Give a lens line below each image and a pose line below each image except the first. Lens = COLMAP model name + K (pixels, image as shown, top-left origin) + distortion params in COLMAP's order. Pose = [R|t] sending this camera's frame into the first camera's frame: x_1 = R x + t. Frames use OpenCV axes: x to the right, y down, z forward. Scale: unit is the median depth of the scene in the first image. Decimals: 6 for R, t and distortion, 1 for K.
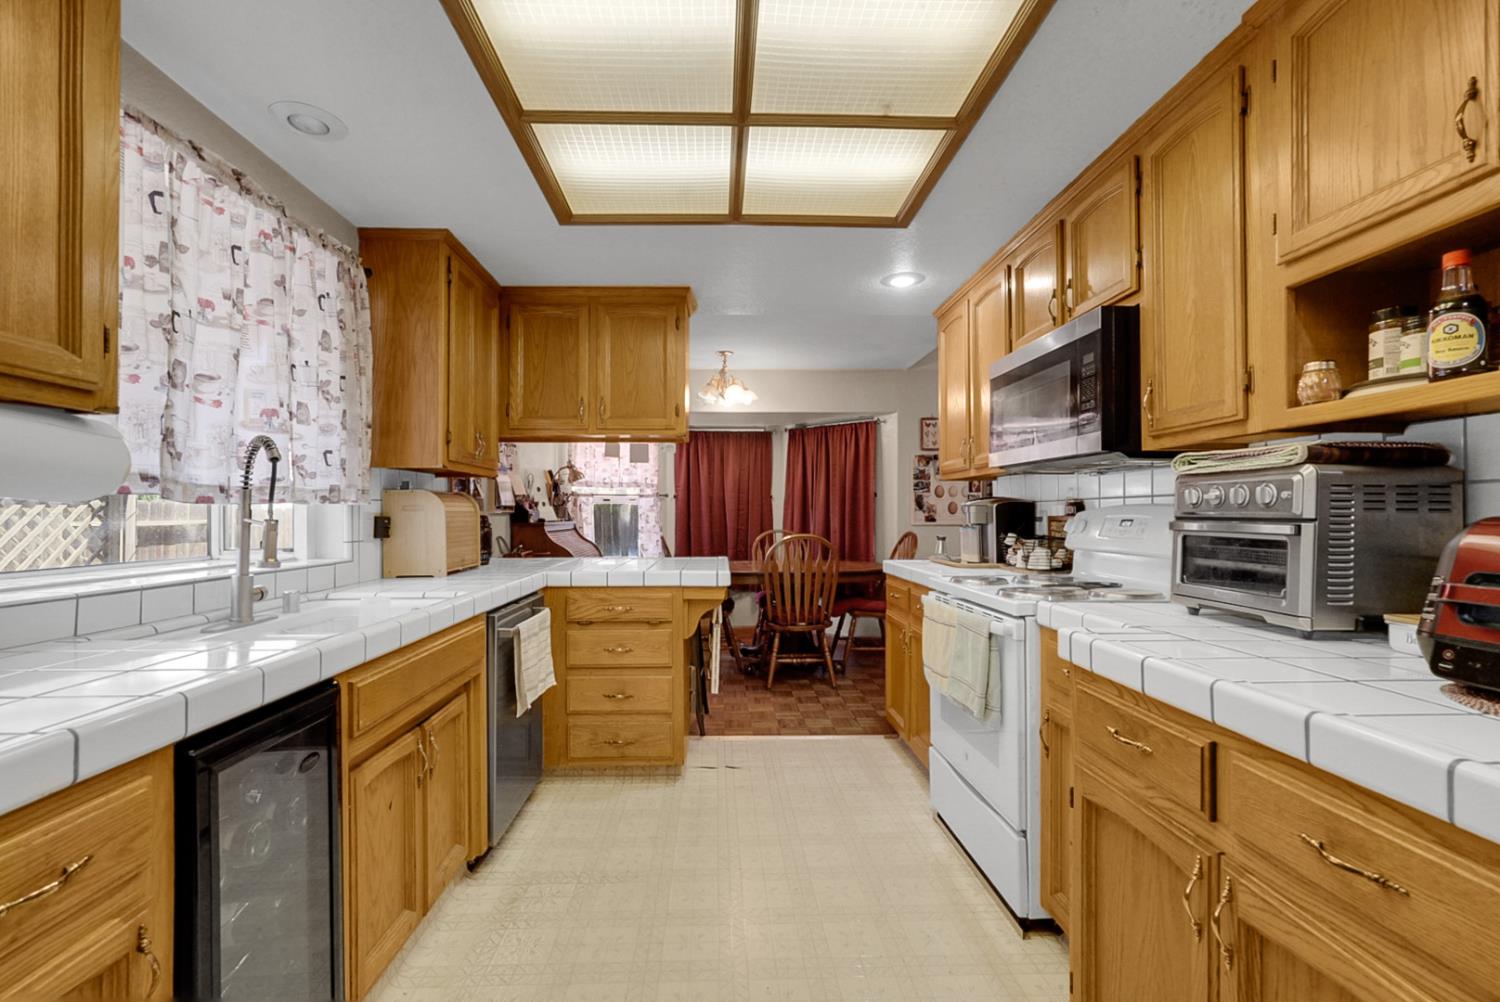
lens RADIAL K [[666.3, 0, 751.5], [0, 666.3, 504.2], [0, 0, 1]] dist [0.001224, 0.000840]
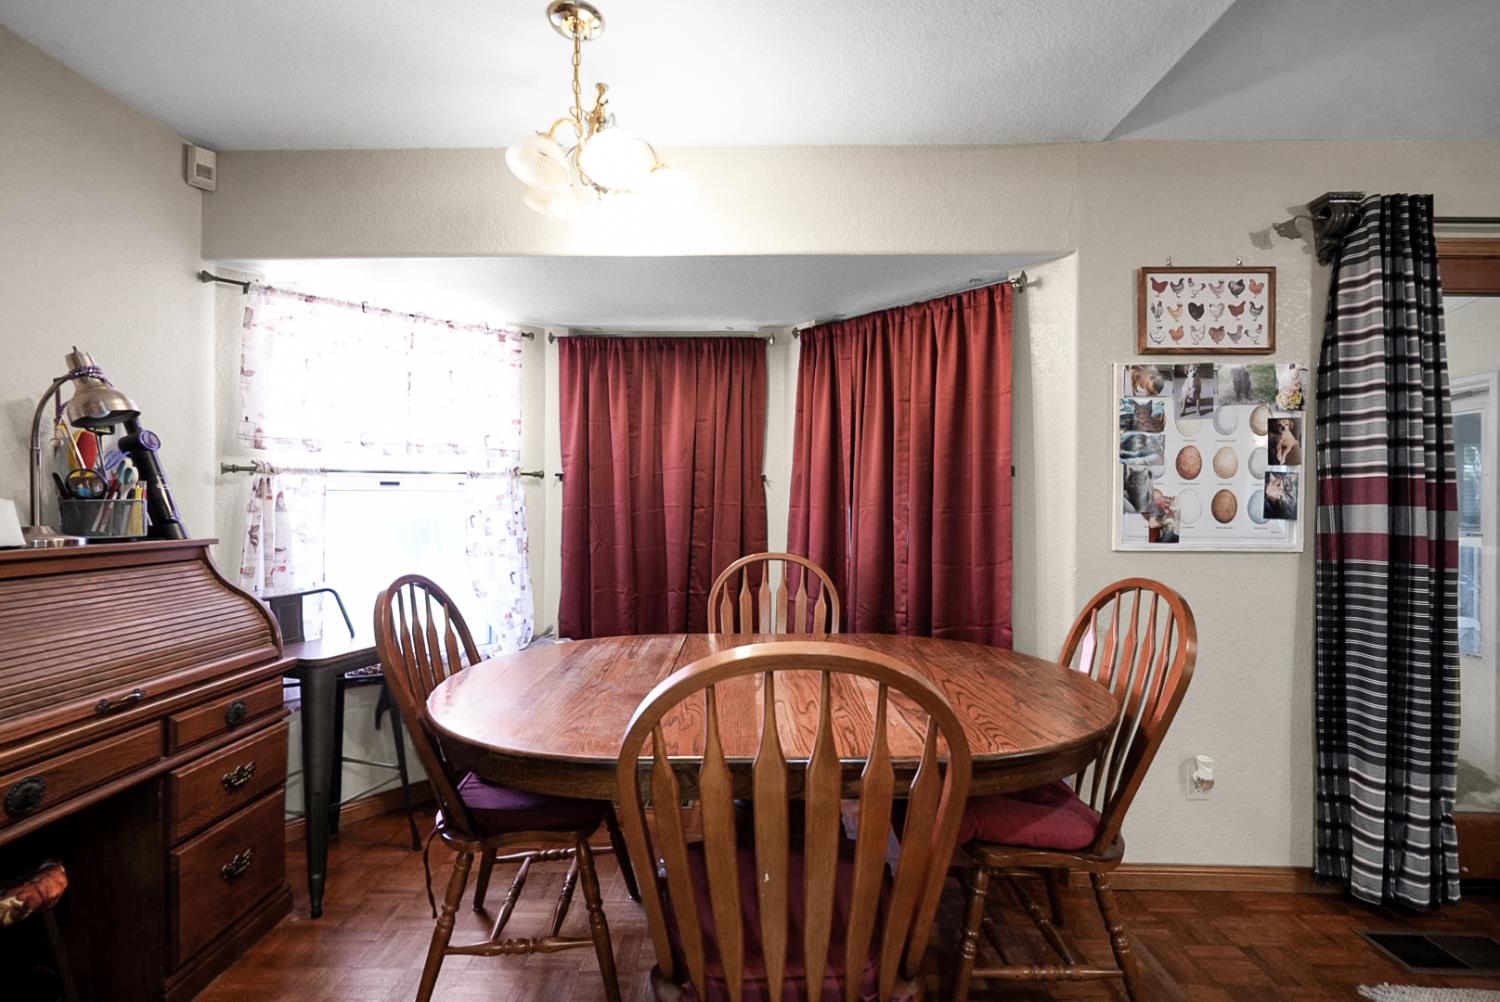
lens RADIAL K [[666.3, 0, 751.5], [0, 666.3, 504.2], [0, 0, 1]] dist [0.001224, 0.000840]
pose [[0.997755, 0.006192, -0.066690, 0.058440], [-0.005408, 0.999914, 0.011936, 0.001359], [0.066758, -0.011548, 0.997702, 0.594026]]
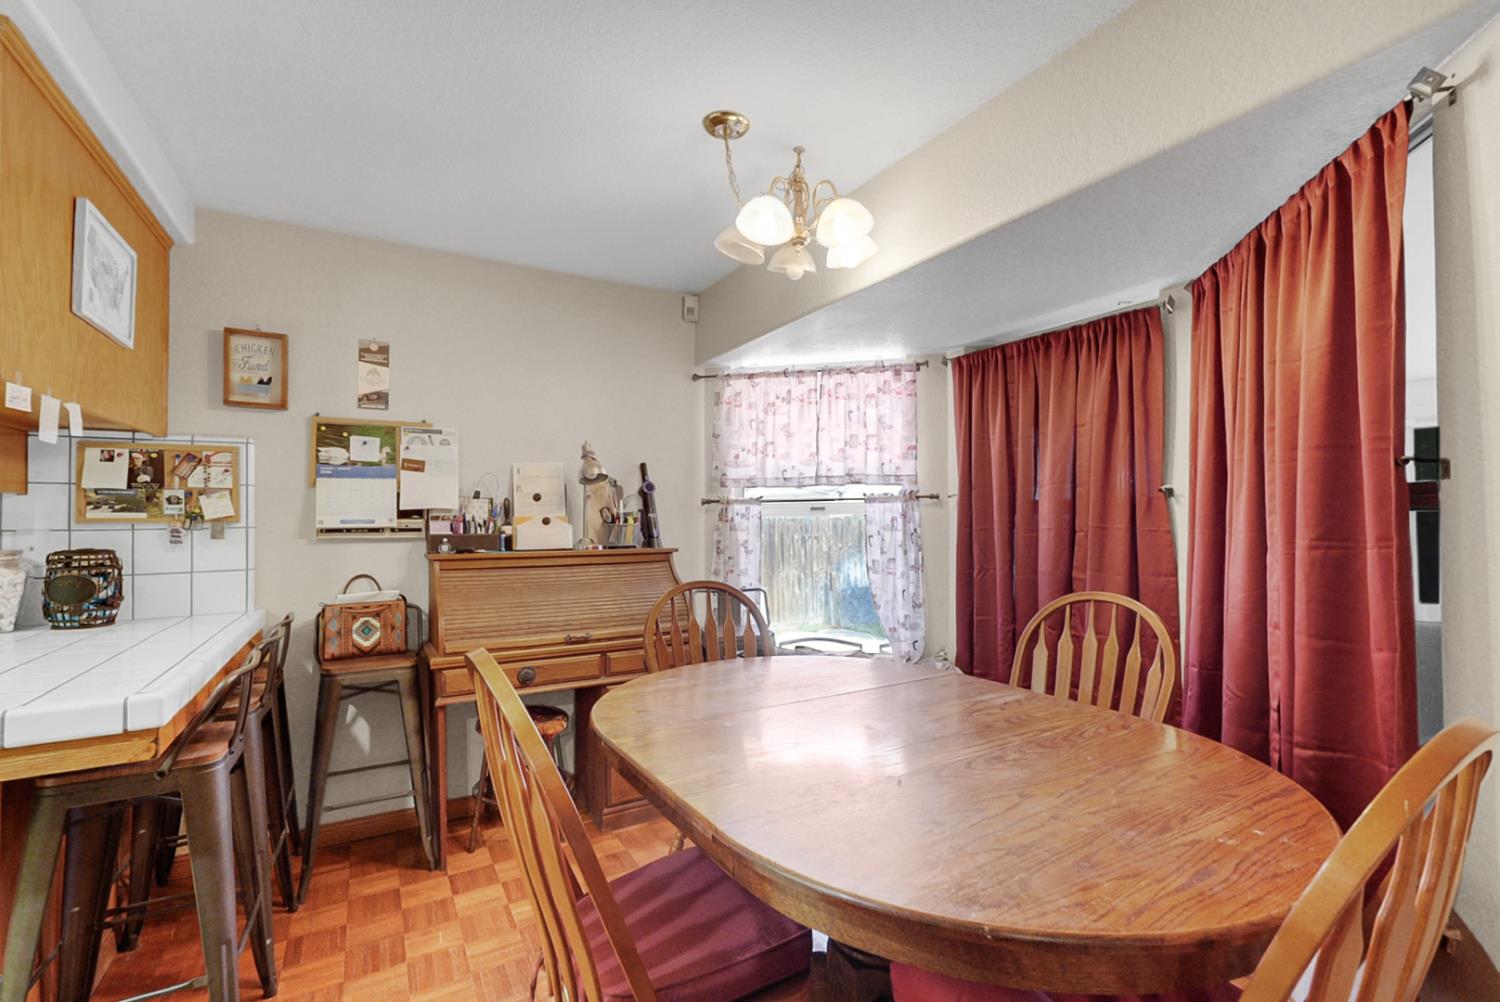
lens RADIAL K [[666.2, 0, 768.2], [0, 666.2, 504.1], [0, 0, 1]] dist [0.000742, 0.000795]
pose [[0.473123, -0.016057, -0.880850, 0.267107], [0.007632, 0.999871, -0.014128, -0.002397], [0.880963, -0.000038, 0.473185, 0.735184]]
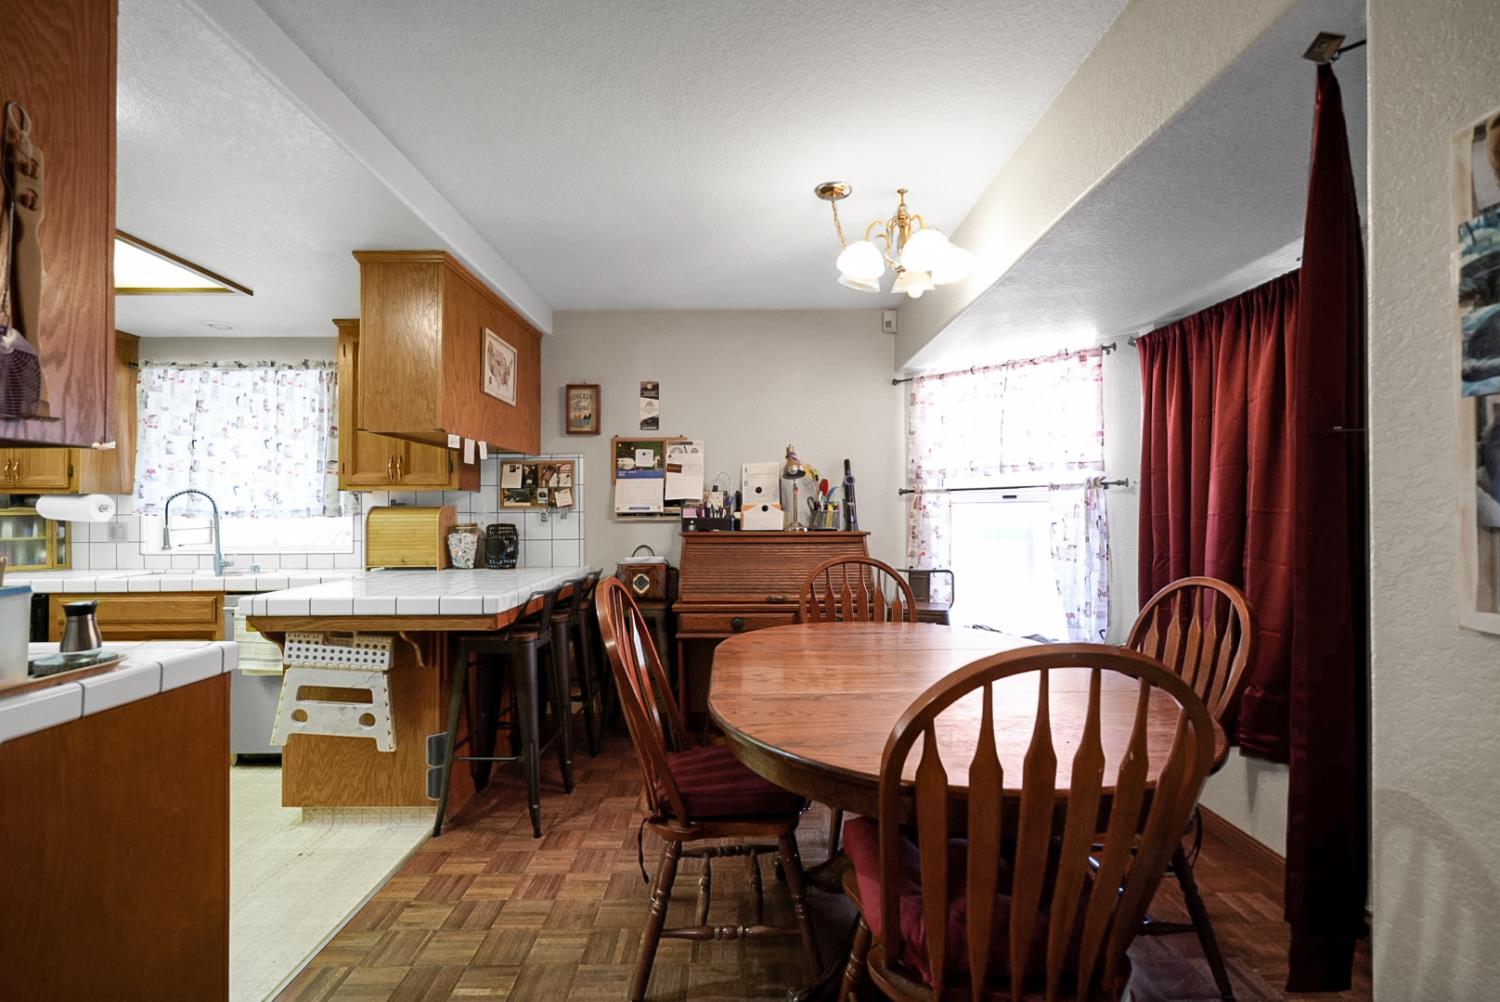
lens RADIAL K [[660.2, 0, 752.3], [0, 660.2, 503.2], [0, 0, 1]] dist [-0.008679, 0.007536]
pose [[-0.034217, -0.011350, -0.999350, 0.382170], [0.008909, 0.999892, -0.011662, 0.004389], [0.999375, -0.009302, -0.034113, 0.836888]]
